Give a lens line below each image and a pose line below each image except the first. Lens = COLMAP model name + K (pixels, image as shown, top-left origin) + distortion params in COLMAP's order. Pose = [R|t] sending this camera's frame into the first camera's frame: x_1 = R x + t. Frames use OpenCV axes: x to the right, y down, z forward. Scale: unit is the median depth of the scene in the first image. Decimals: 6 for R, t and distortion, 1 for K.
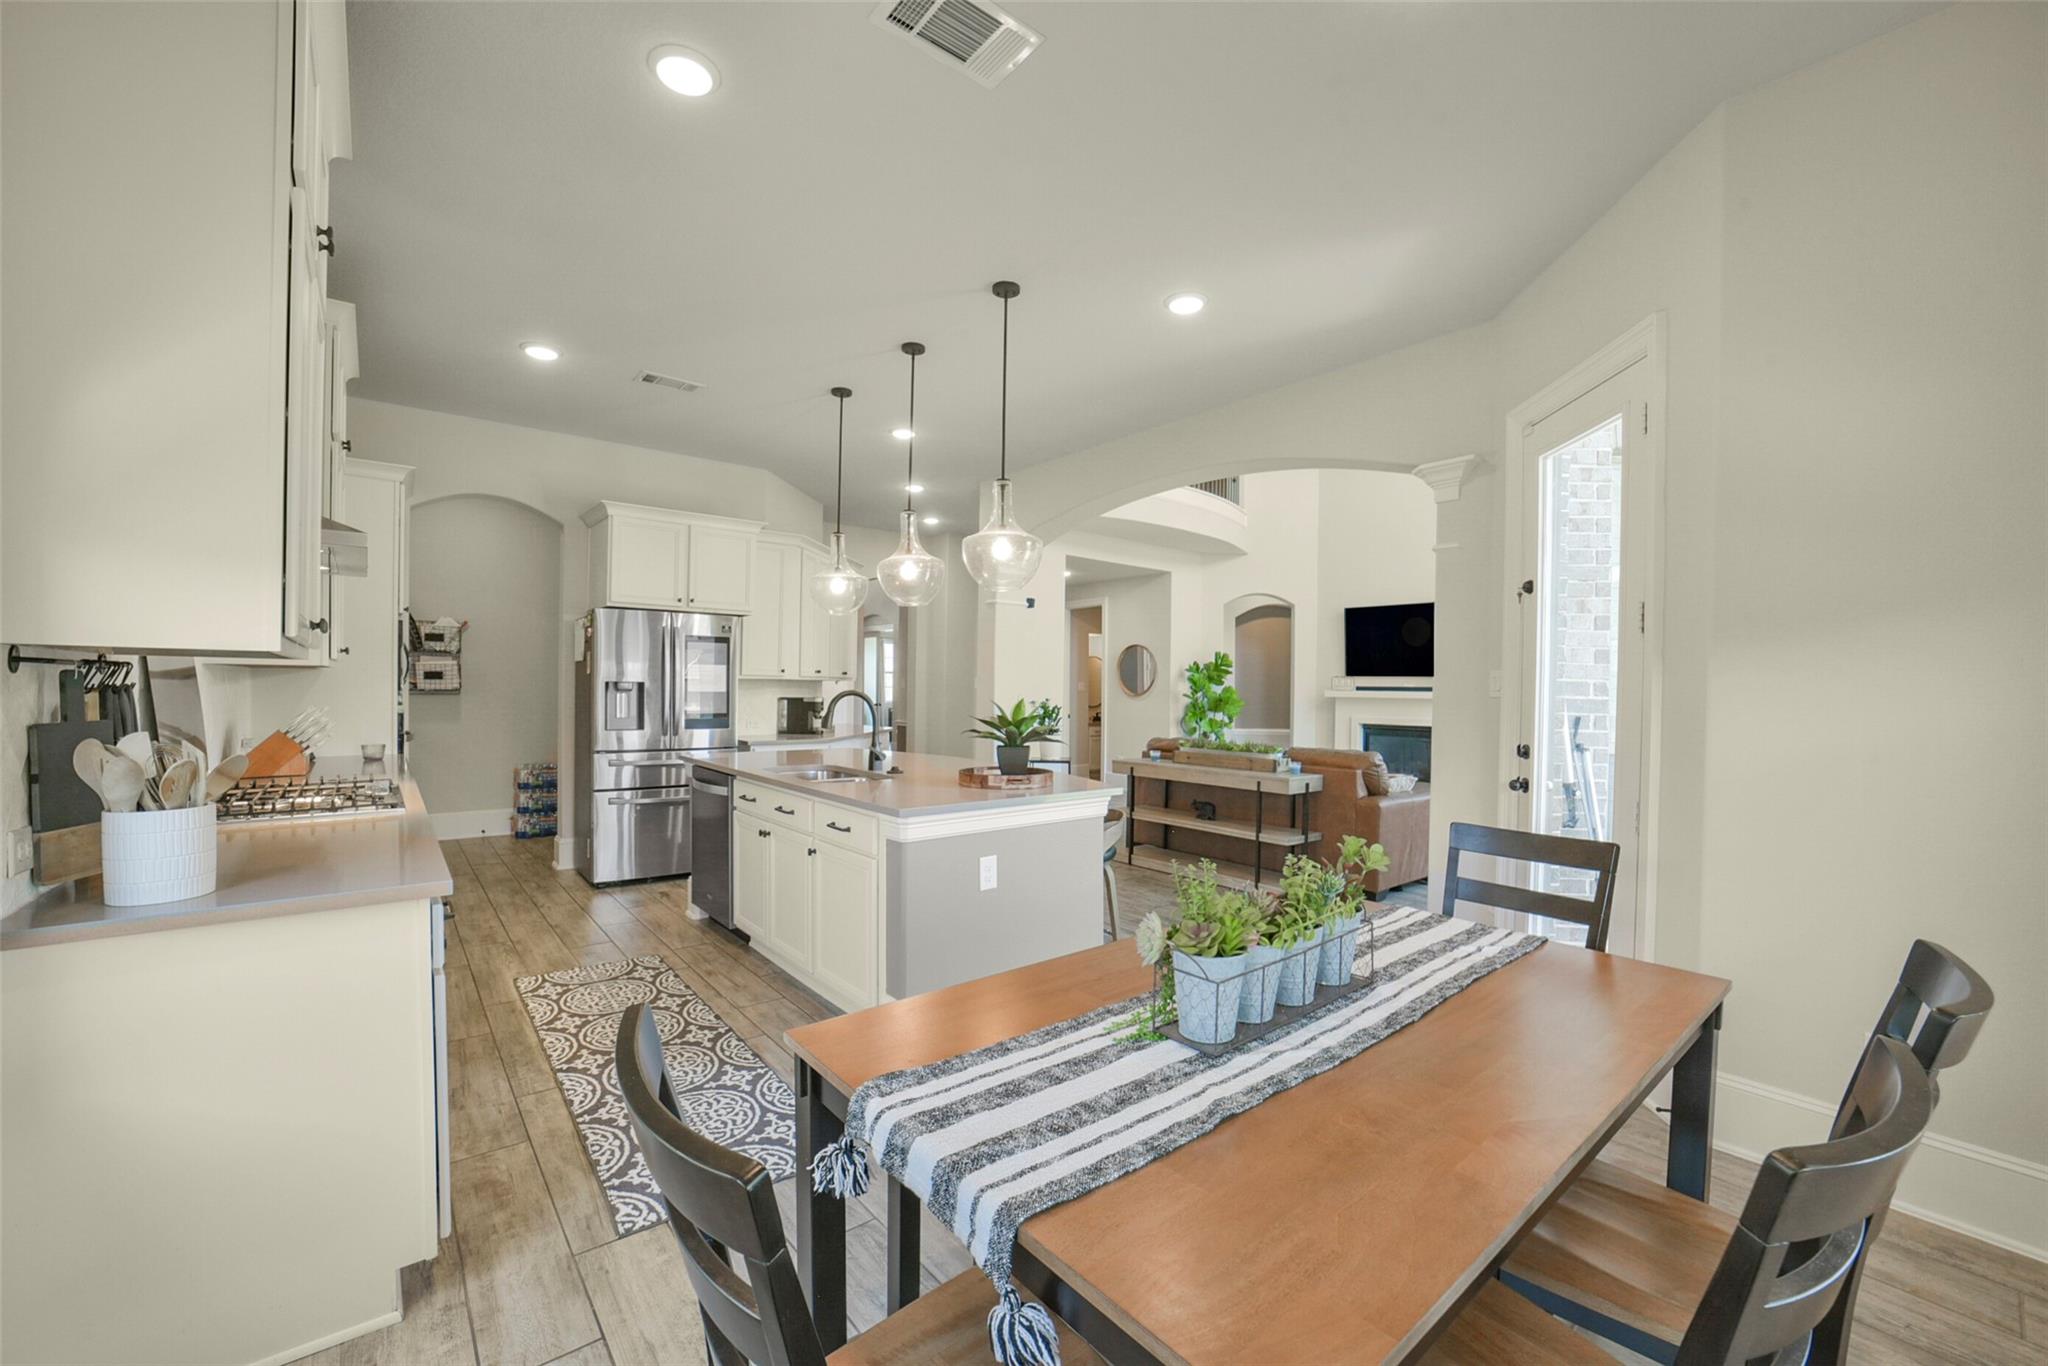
lens RADIAL K [[800.2, 0, 1022.3], [0, 800.2, 696.1], [0, 0, 1]] dist [-0.034431, 0.008769]
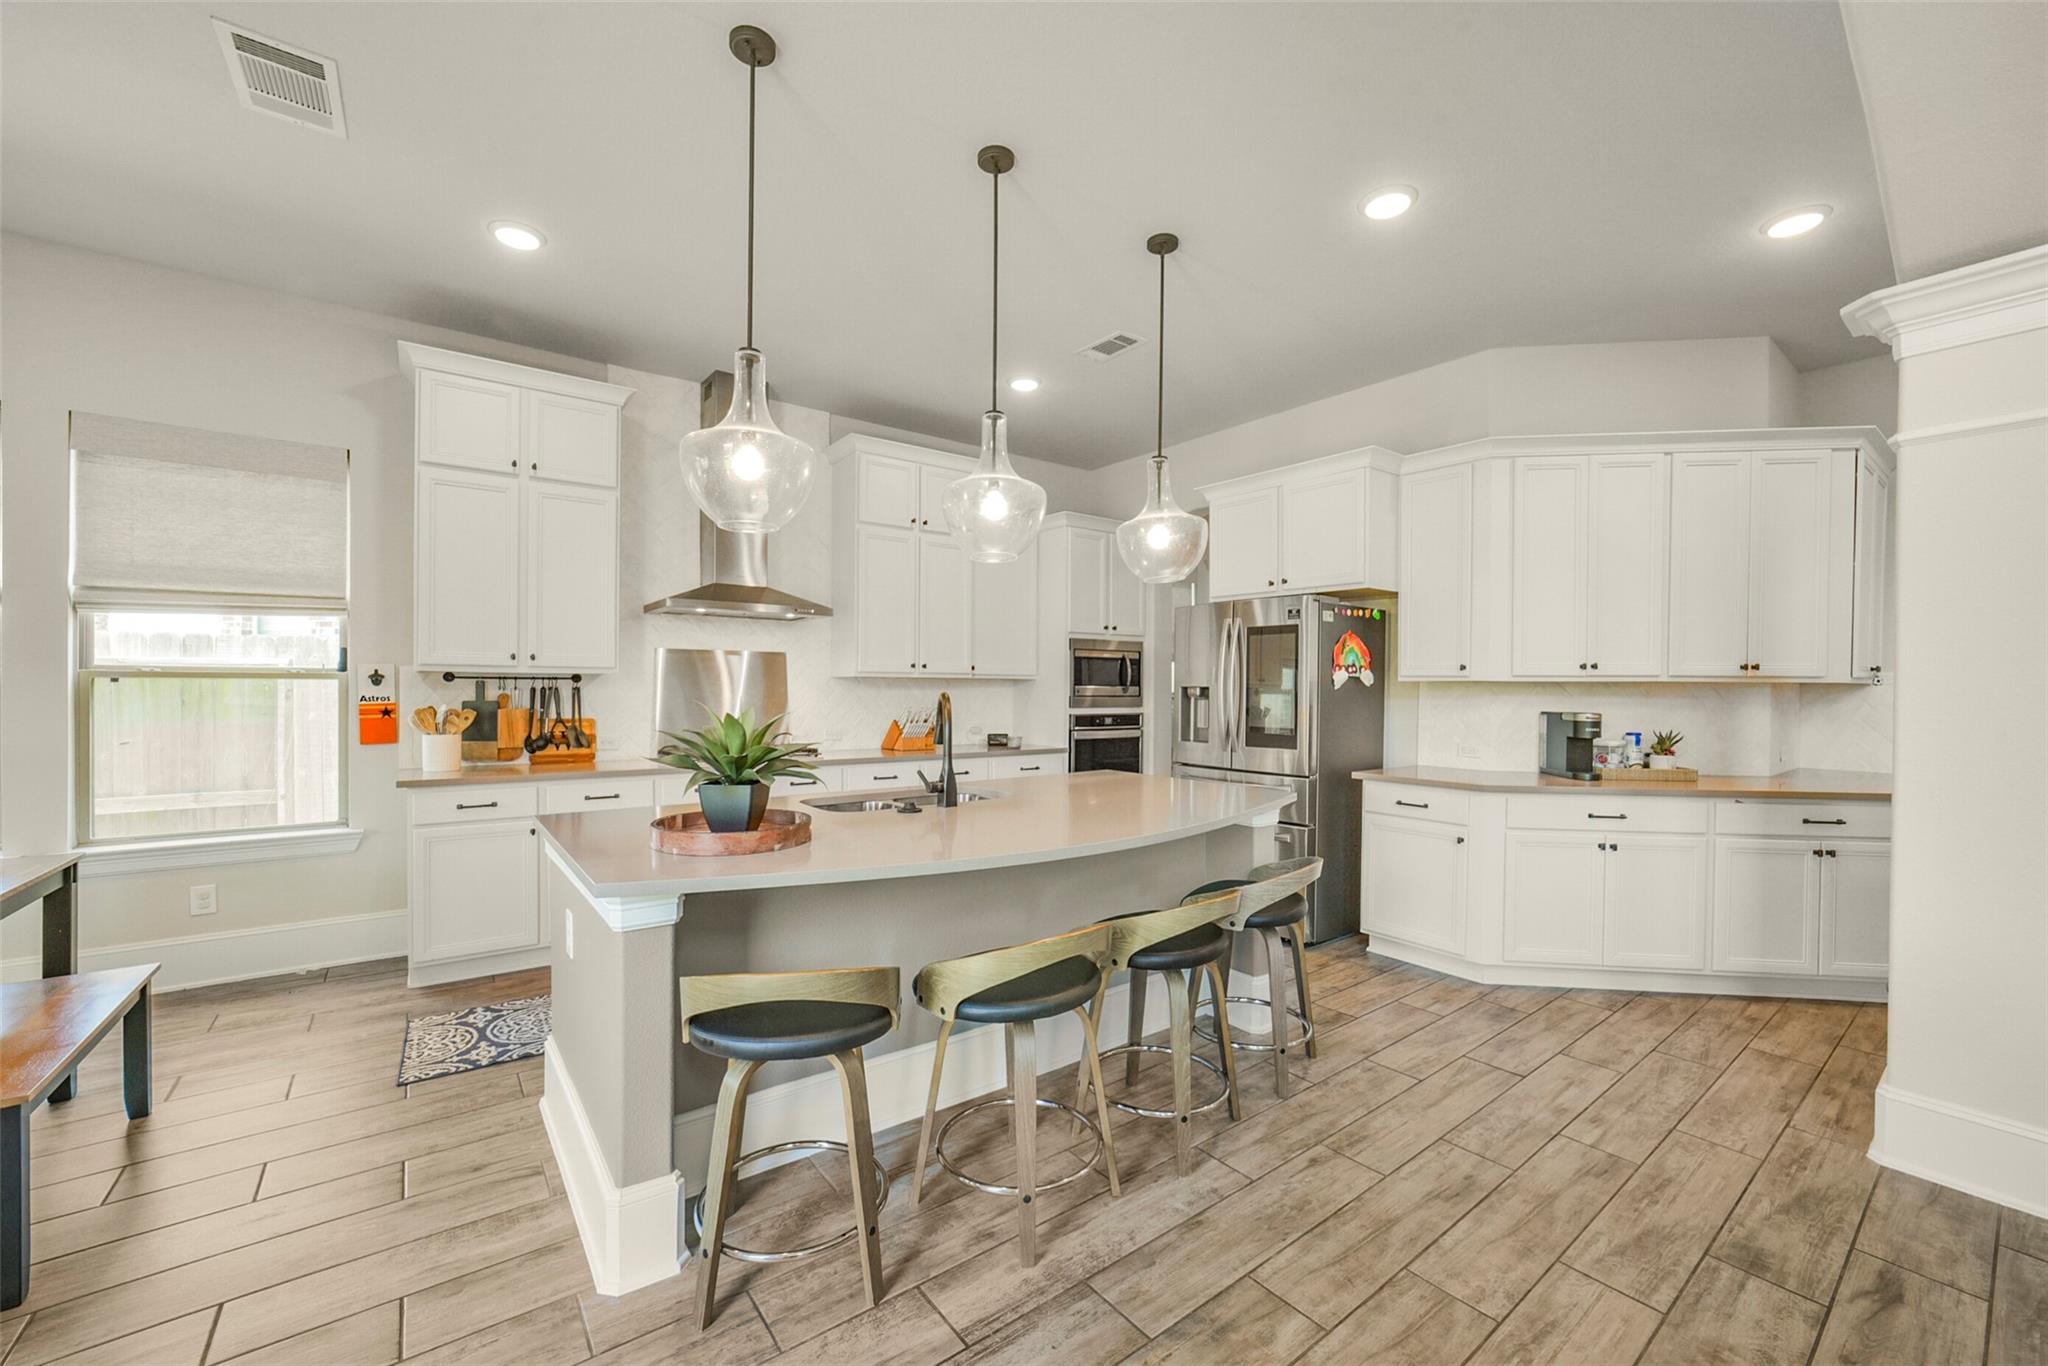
lens RADIAL K [[804.5, 0, 1020.3], [0, 804.5, 688.0], [0, 0, 1]] dist [-0.026529, 0.008485]
pose [[-0.034694, -0.012402, -0.999321, 0.482782], [-0.017328, 0.999780, -0.011806, -0.003147], [0.999248, 0.016906, -0.034902, 1.015927]]
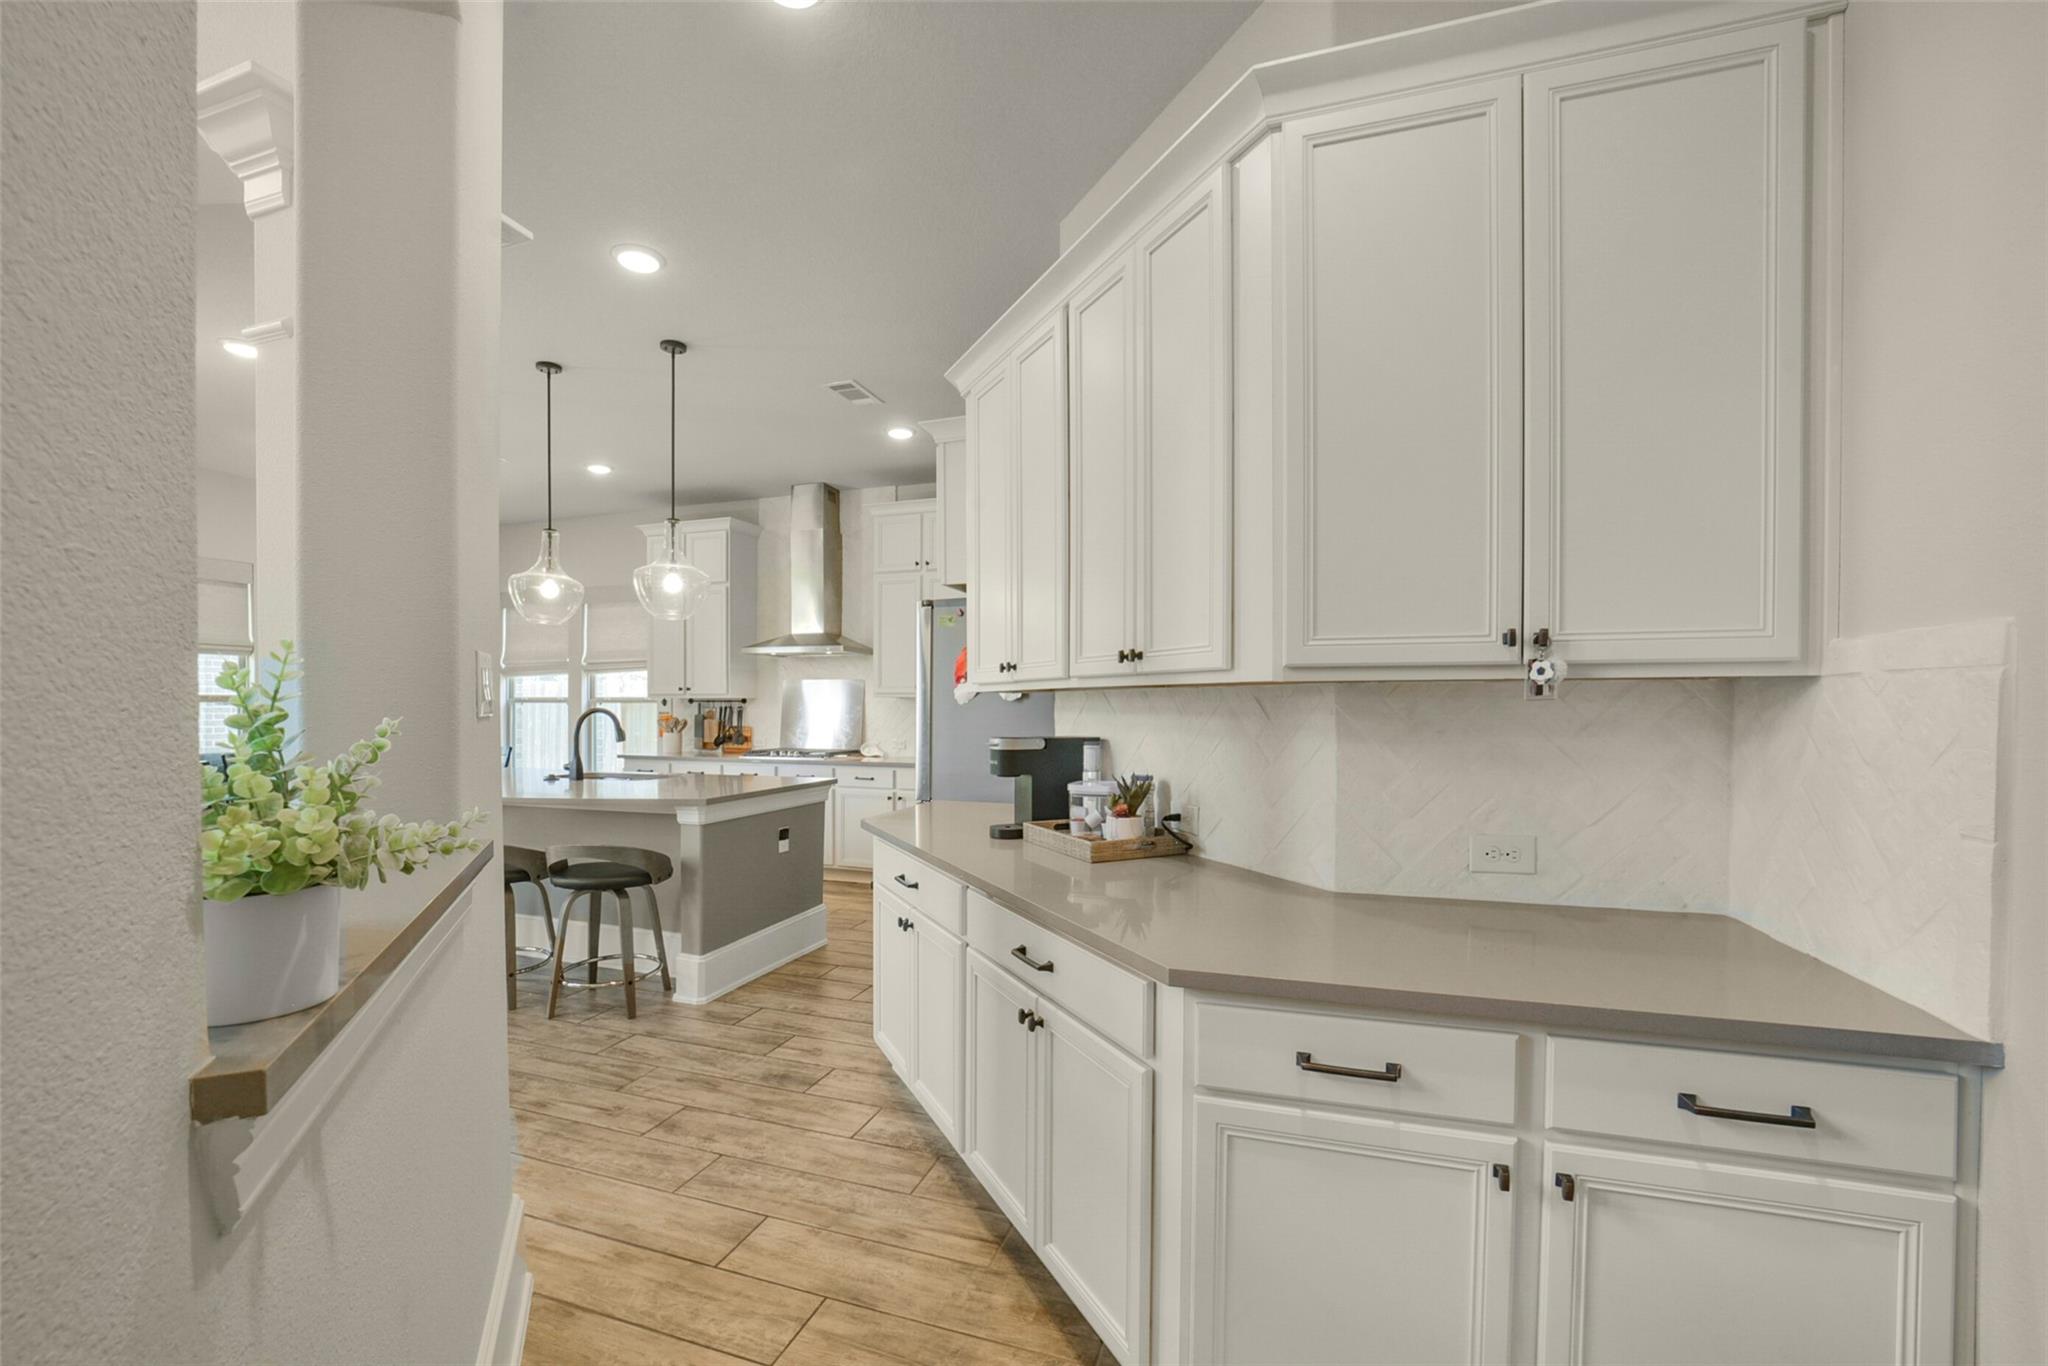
lens RADIAL K [[819.9, 0, 1019.5], [0, 819.9, 711.2], [0, 0, 1]] dist [-0.027411, 0.008827]
pose [[-0.845905, -0.011972, -0.533199, -0.091916], [-0.018884, 0.999793, 0.007511, -0.019955], [0.532999, 0.016423, -0.845957, 2.112610]]
